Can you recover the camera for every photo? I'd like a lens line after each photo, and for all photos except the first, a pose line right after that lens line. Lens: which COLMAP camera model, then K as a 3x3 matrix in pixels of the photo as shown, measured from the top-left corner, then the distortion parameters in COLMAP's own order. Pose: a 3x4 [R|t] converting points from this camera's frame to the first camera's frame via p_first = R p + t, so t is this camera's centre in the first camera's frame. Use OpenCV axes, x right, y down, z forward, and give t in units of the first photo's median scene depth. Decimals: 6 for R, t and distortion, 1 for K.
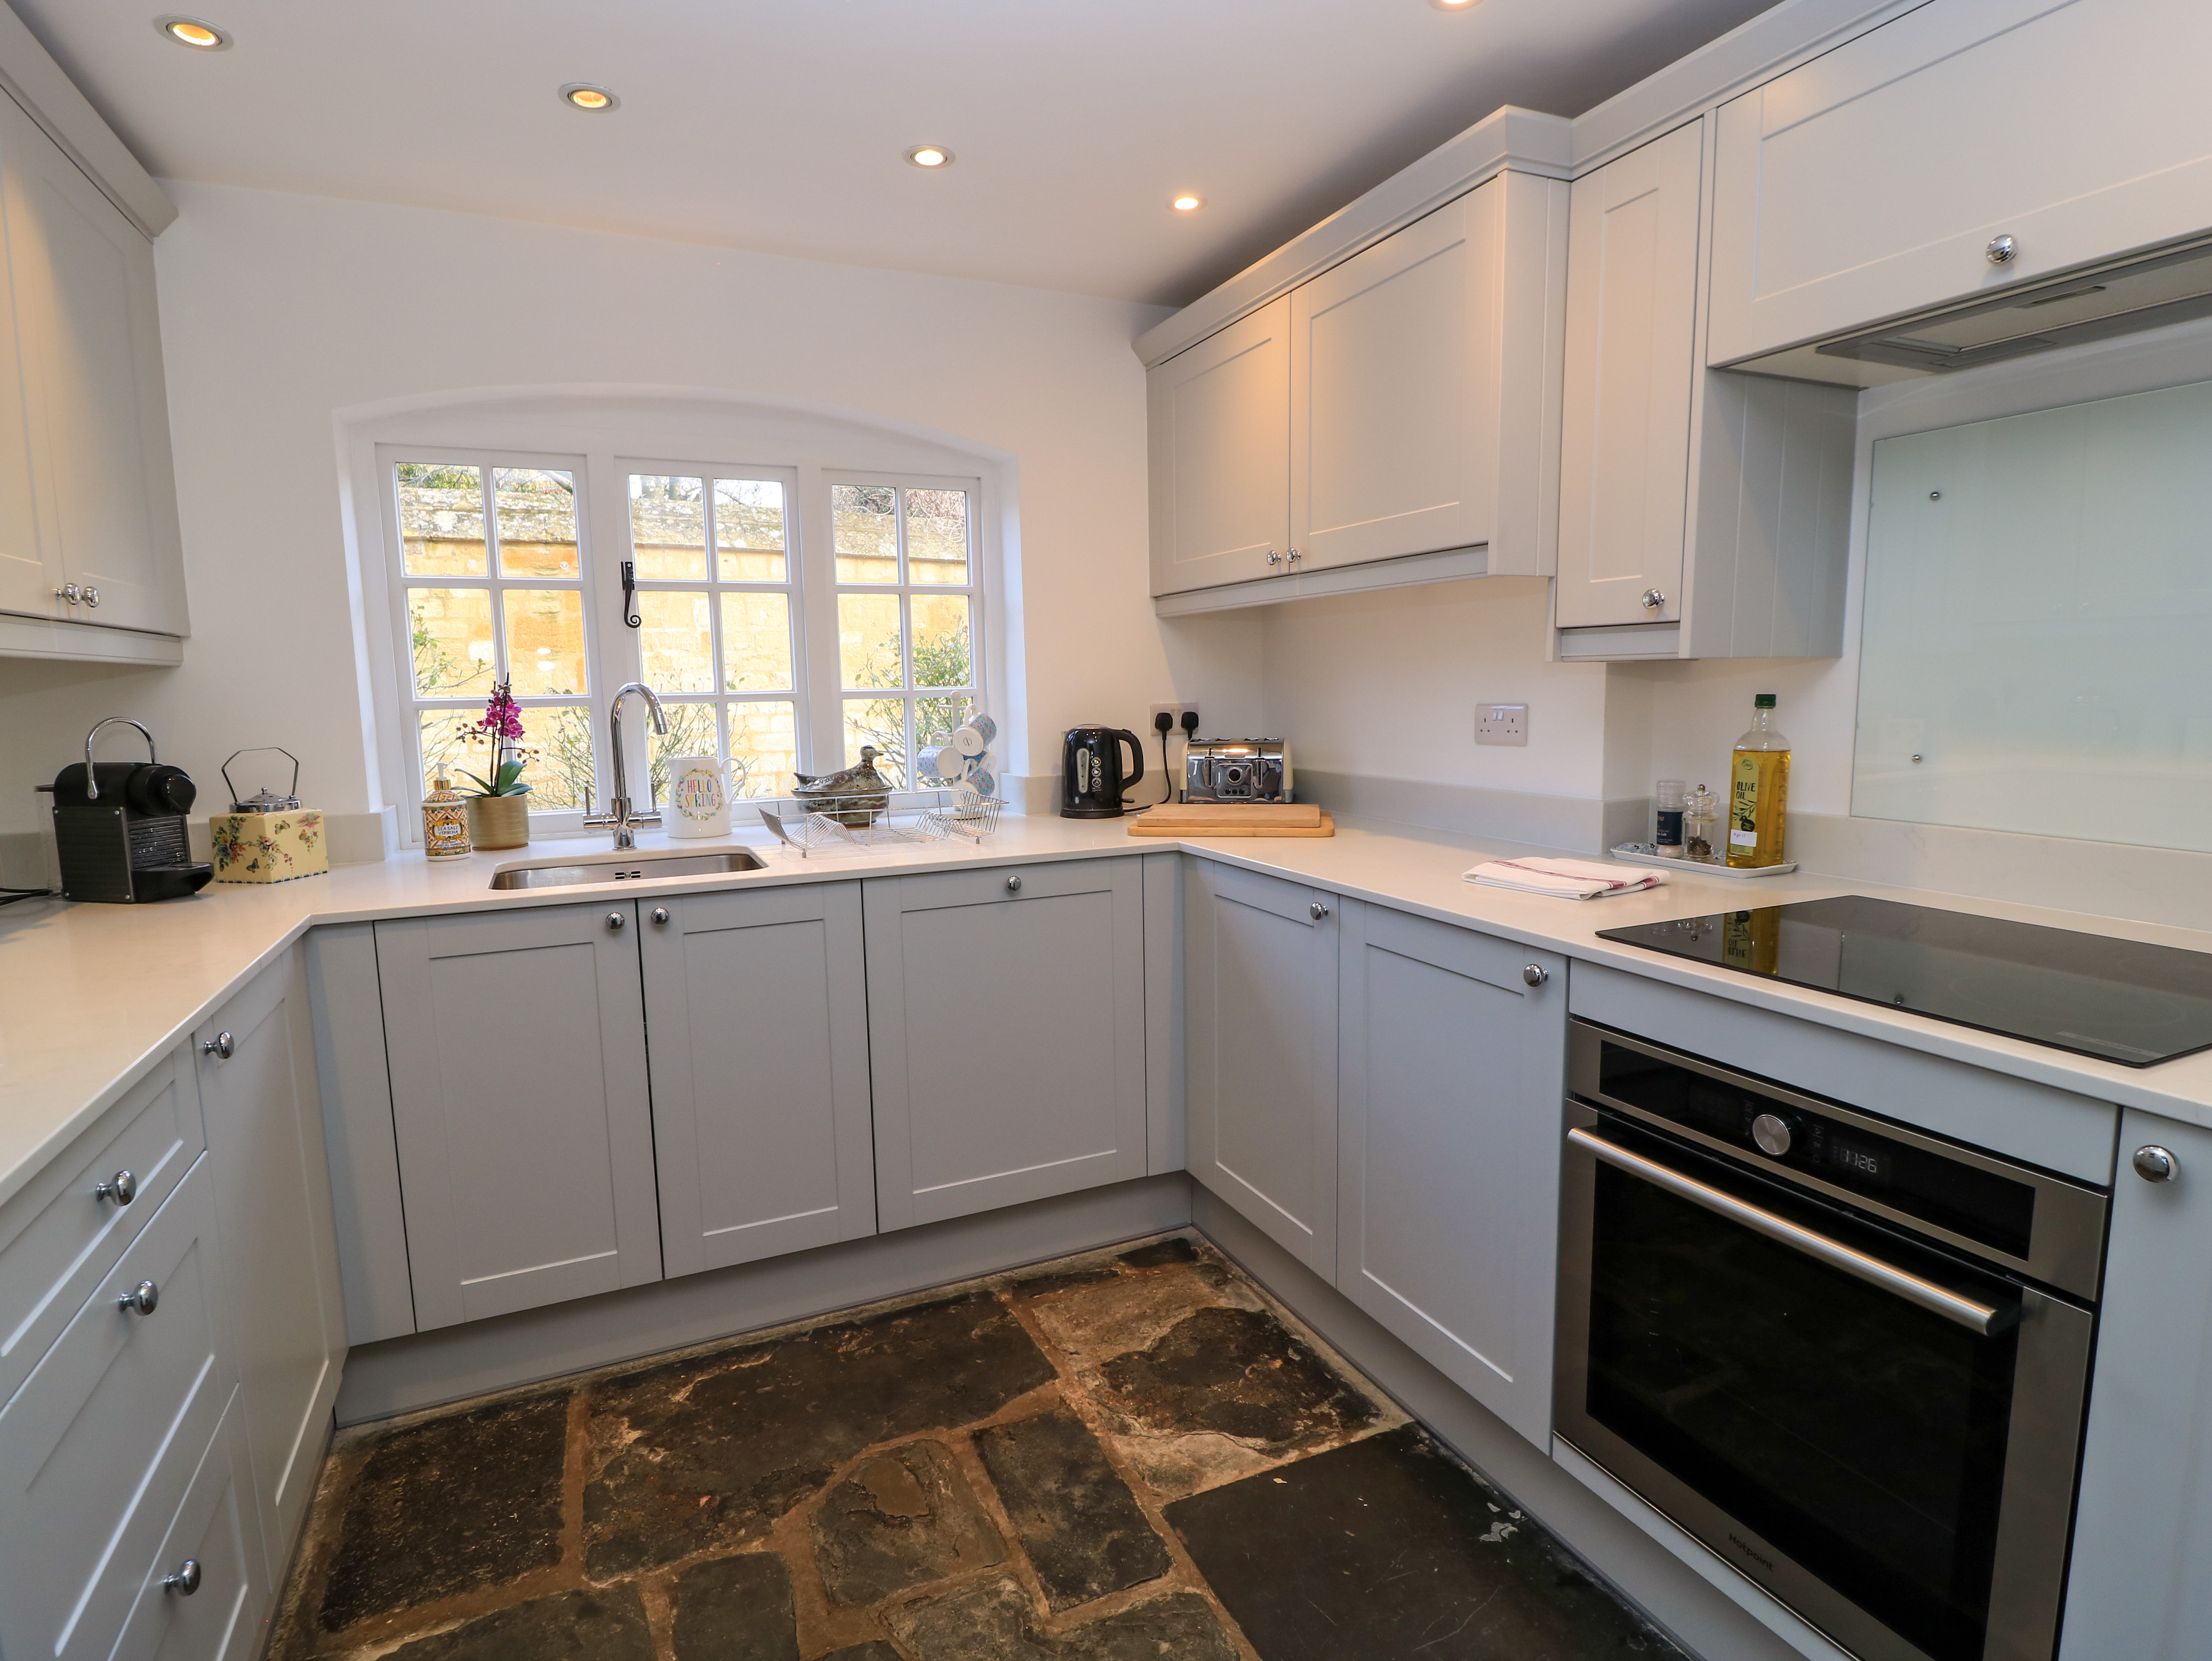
lens RADIAL K [[1164.2, 0, 1104.5], [0, 1164.2, 826.4], [0, 0, 1]] dist [0.005507, -0.017081]
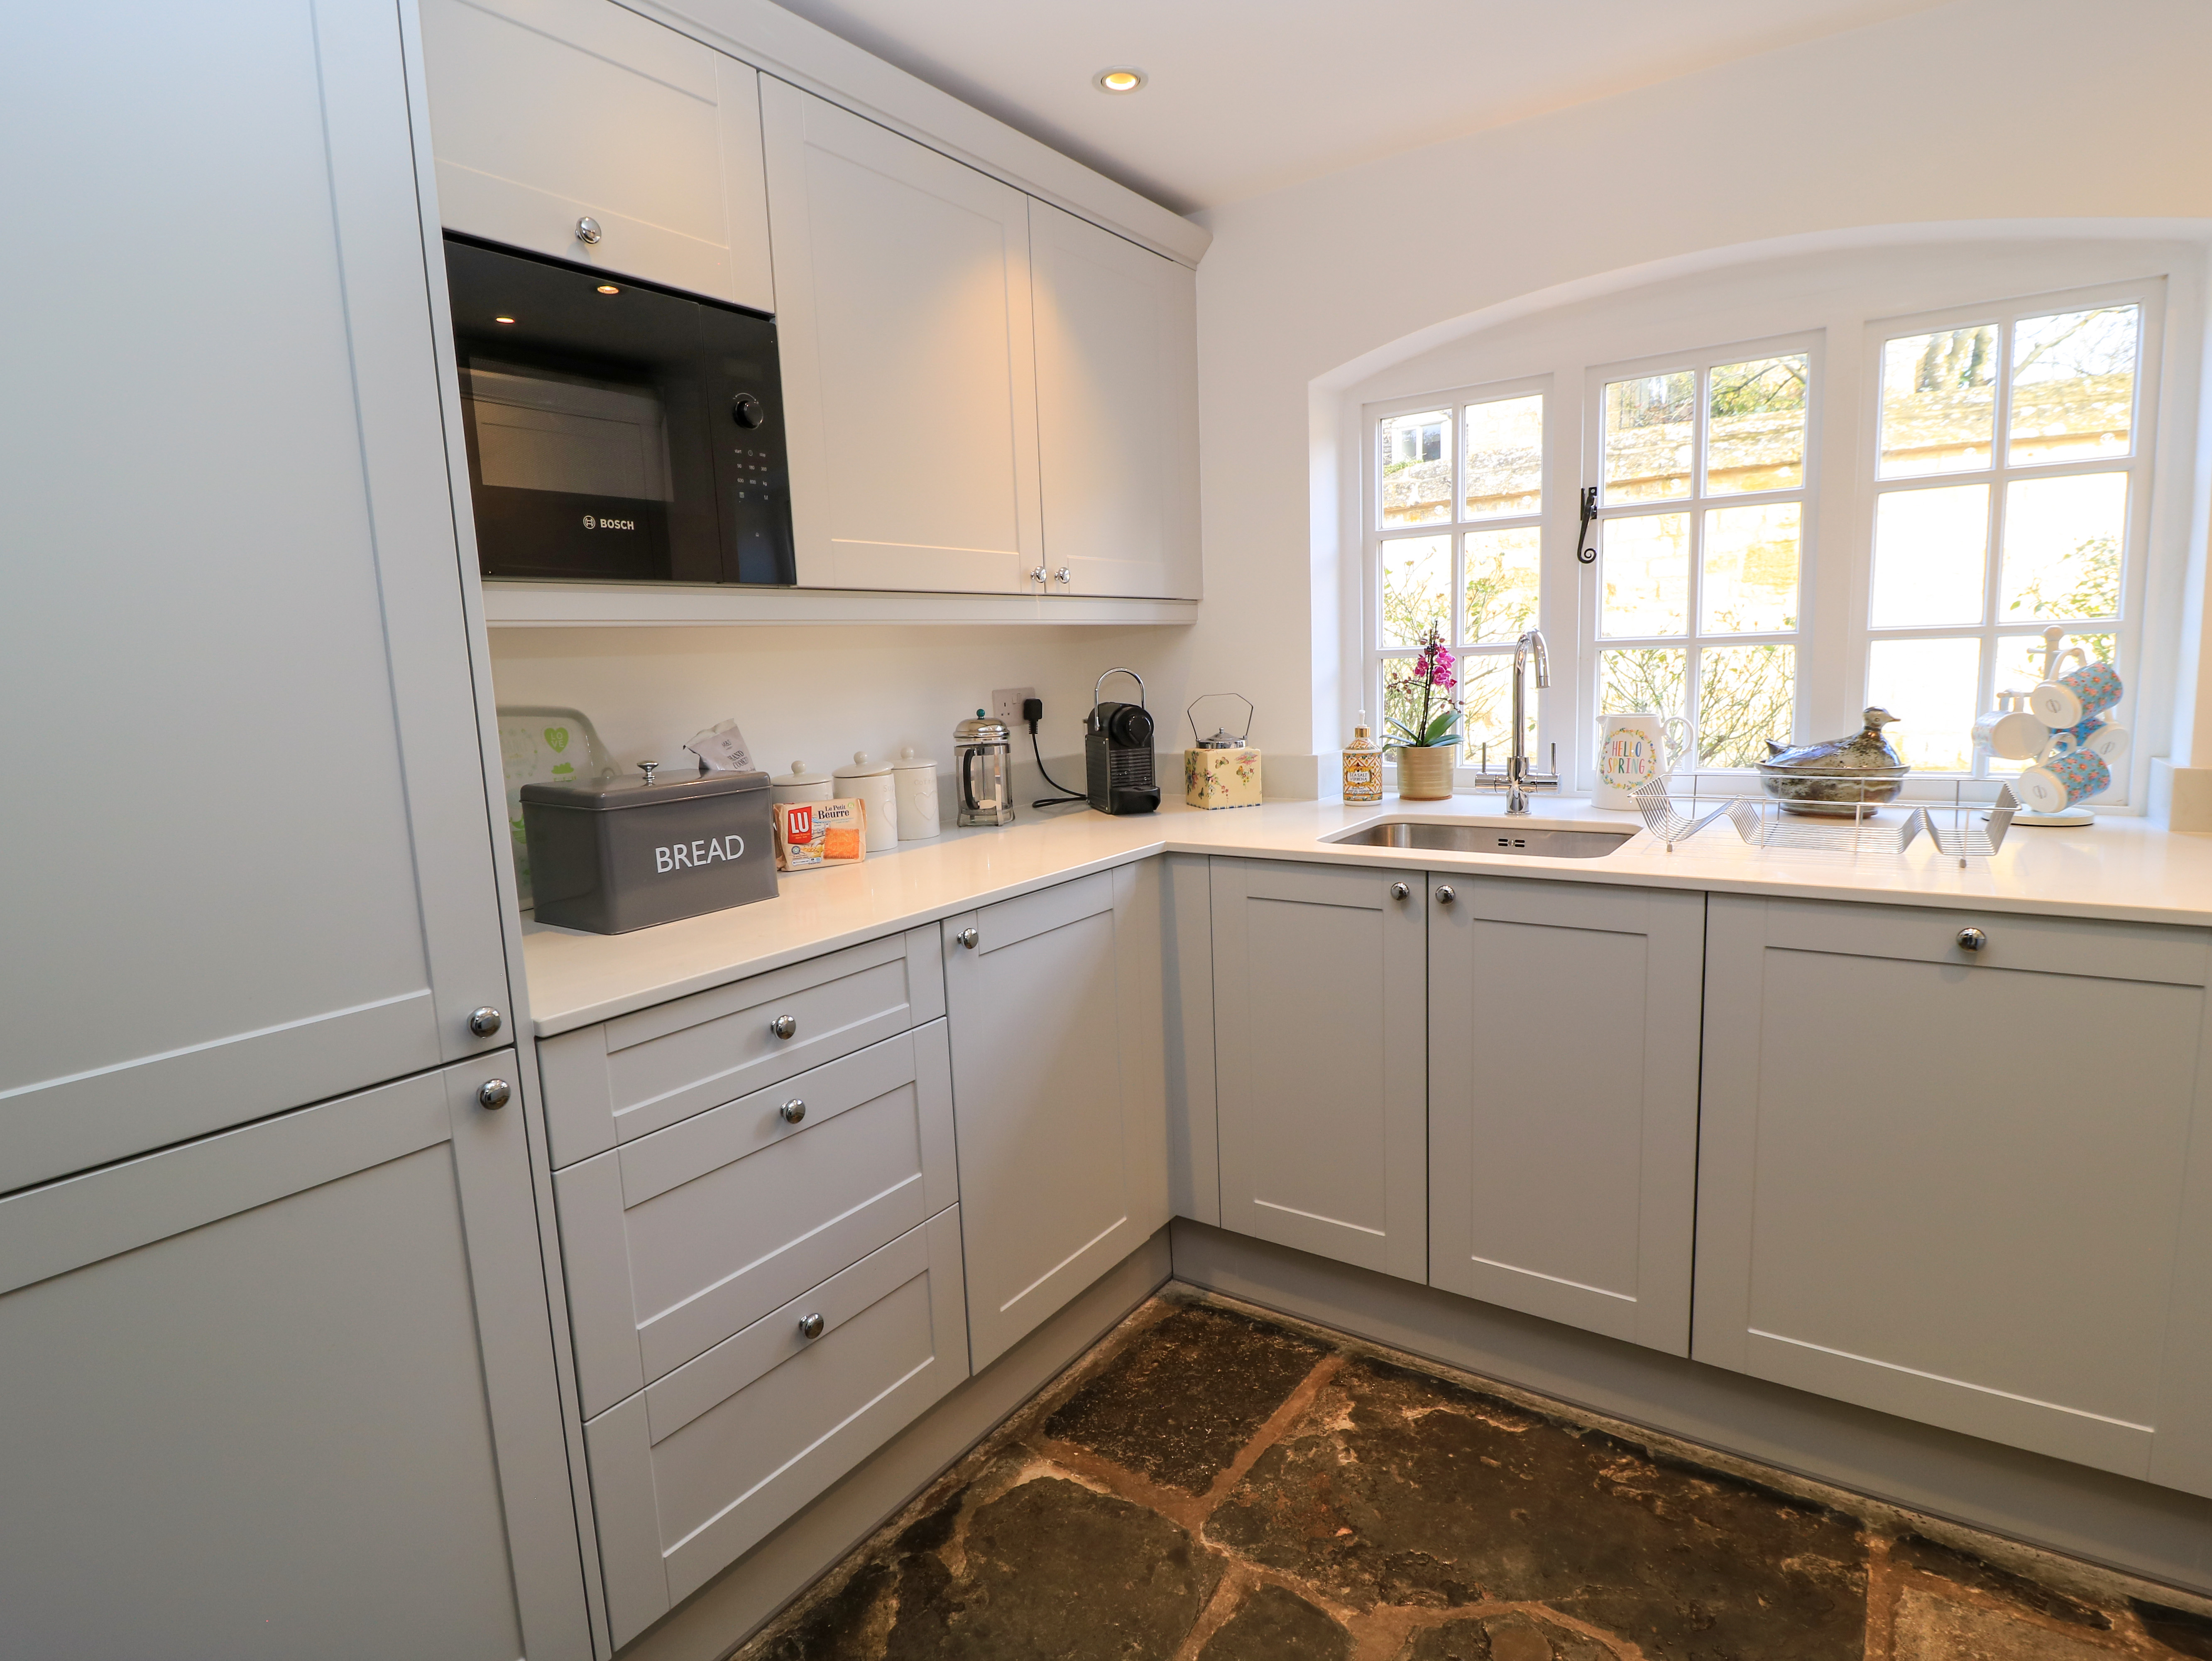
lens RADIAL K [[1164.2, 0, 1104.5], [0, 1164.2, 826.4], [0, 0, 1]] dist [0.005507, -0.017081]
pose [[0.500579, 0.121921, -0.857062, 0.231760], [-0.074974, 0.992419, 0.097386, -0.039491], [0.862438, 0.015508, 0.505925, 0.302190]]
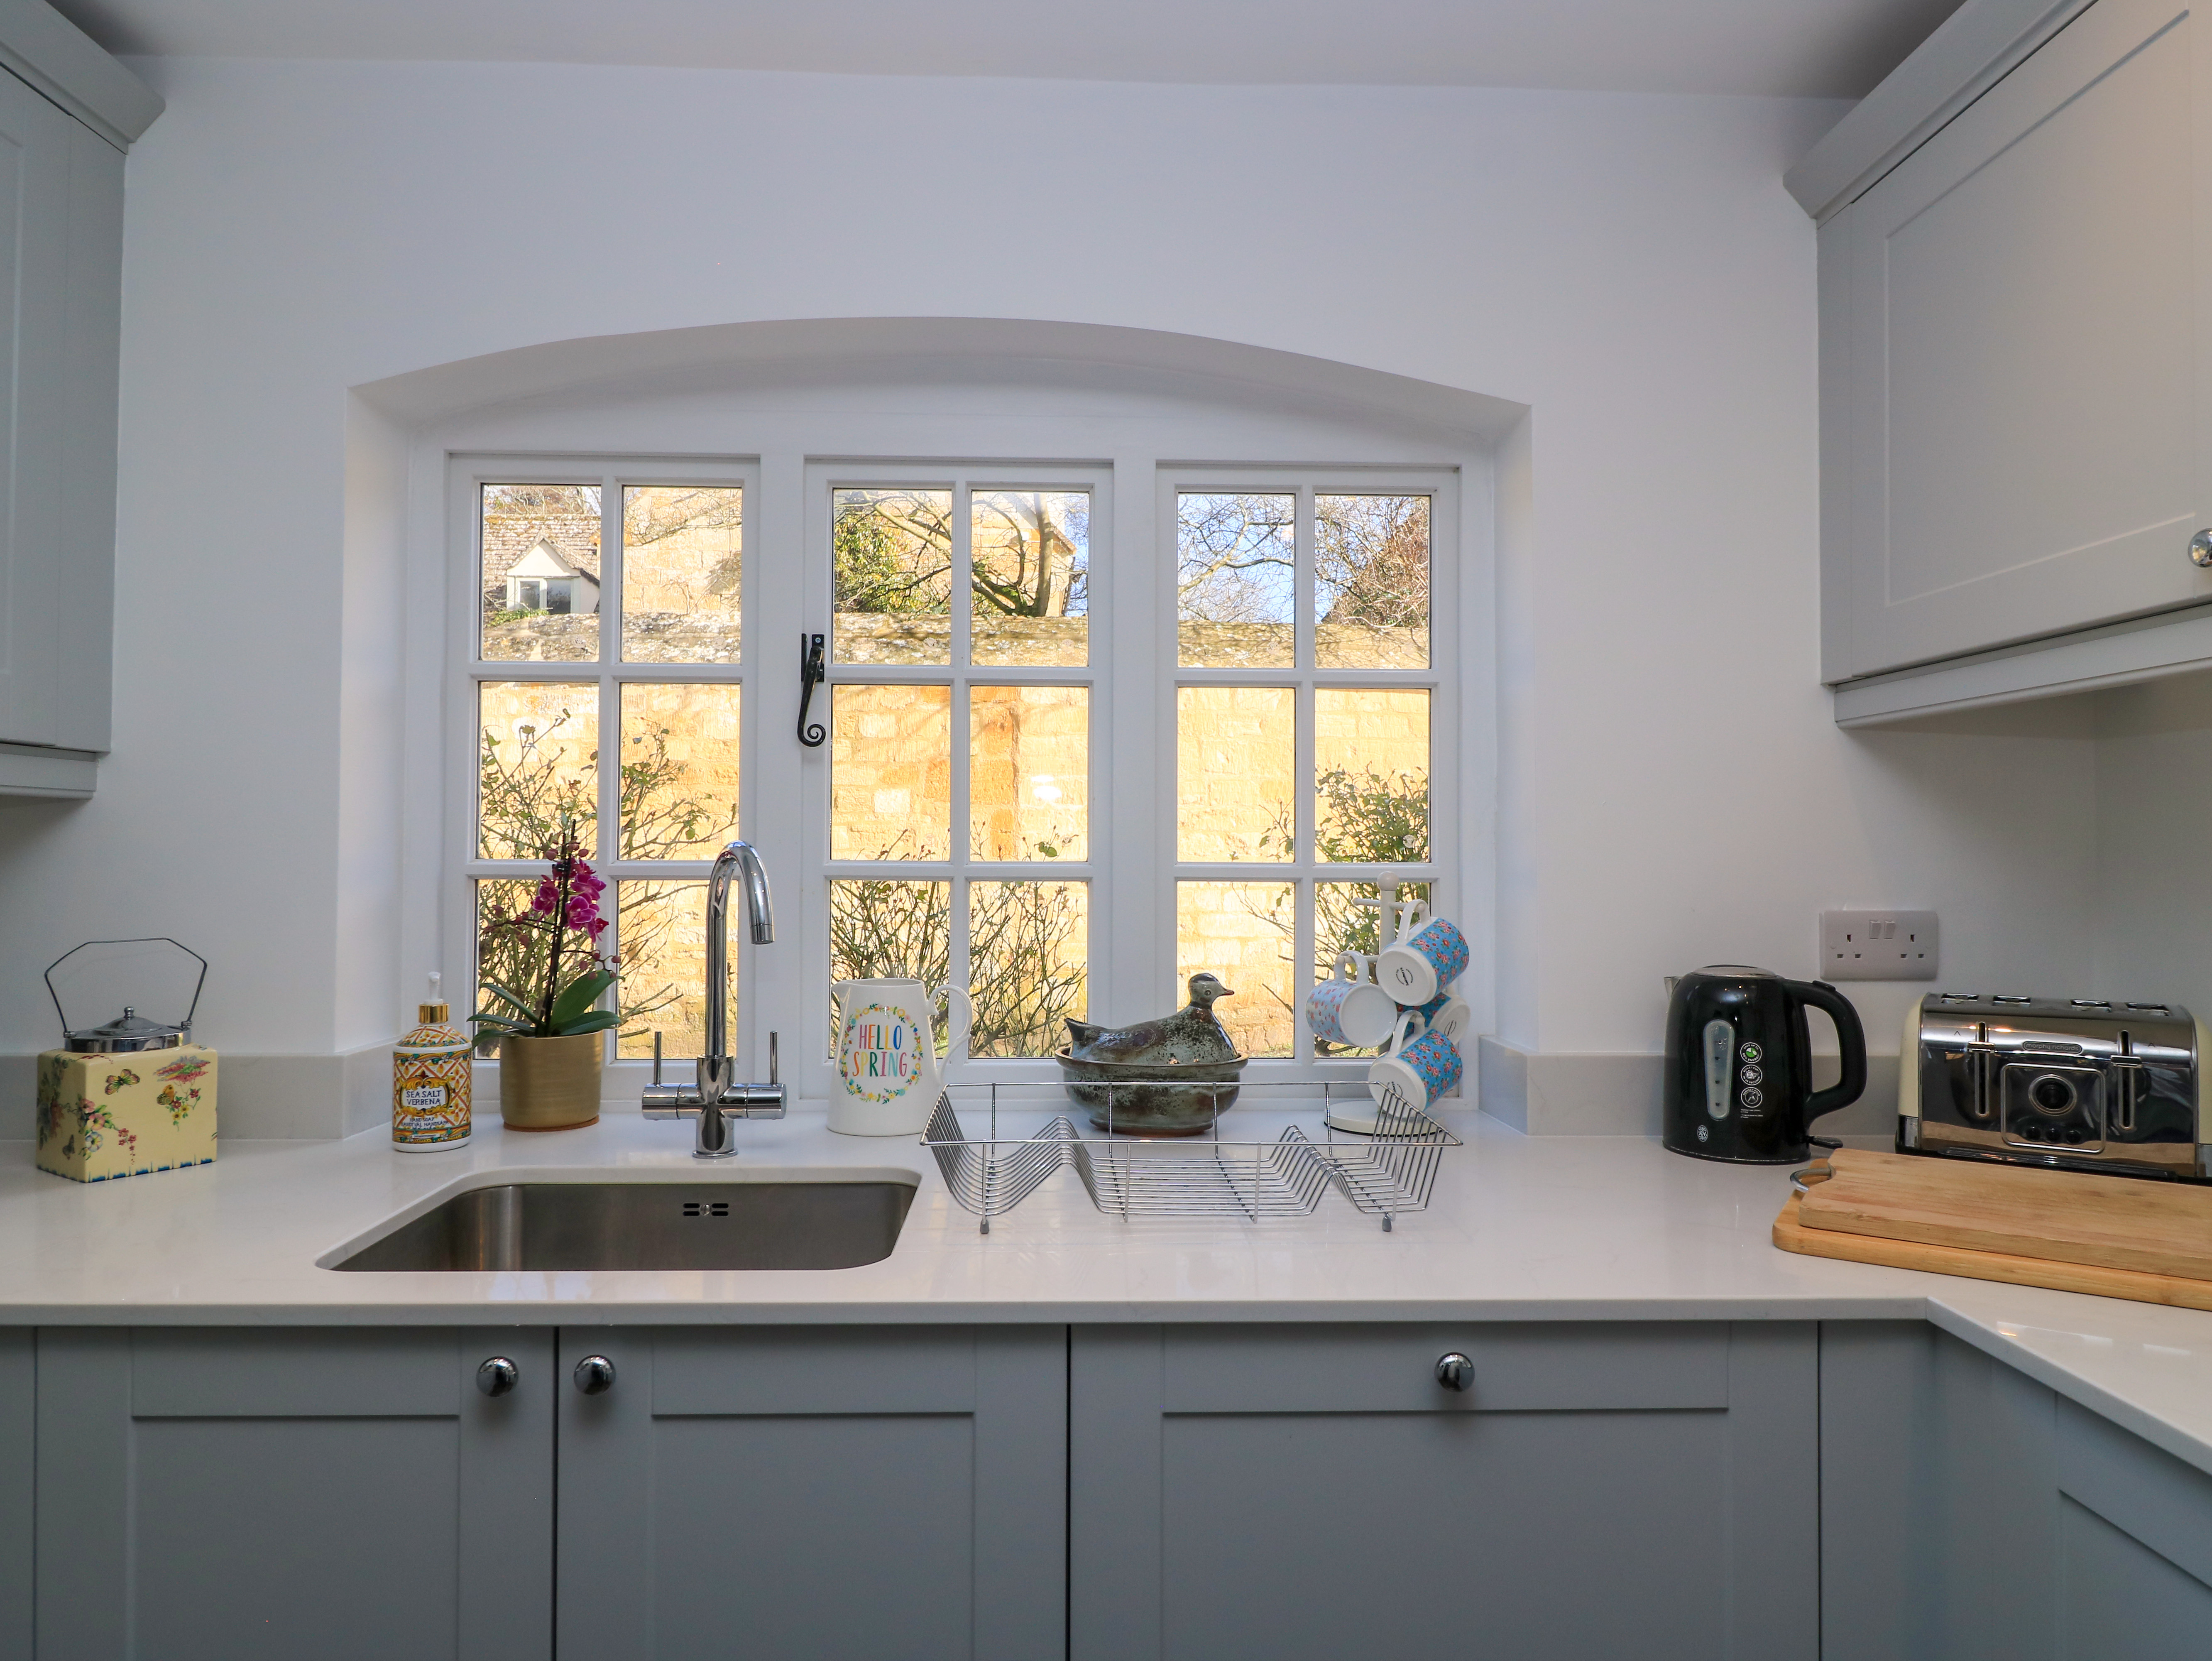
lens RADIAL K [[1404.7, 0, 1089.3], [0, 1404.7, 830.4], [0, 0, 1]] dist [-0.003446, -0.003491]
pose [[0.915828, 0.017391, -0.401195, -0.004996], [-0.071519, 0.990153, -0.120339, -0.069935], [0.395151, 0.138903, 0.908054, 0.534246]]
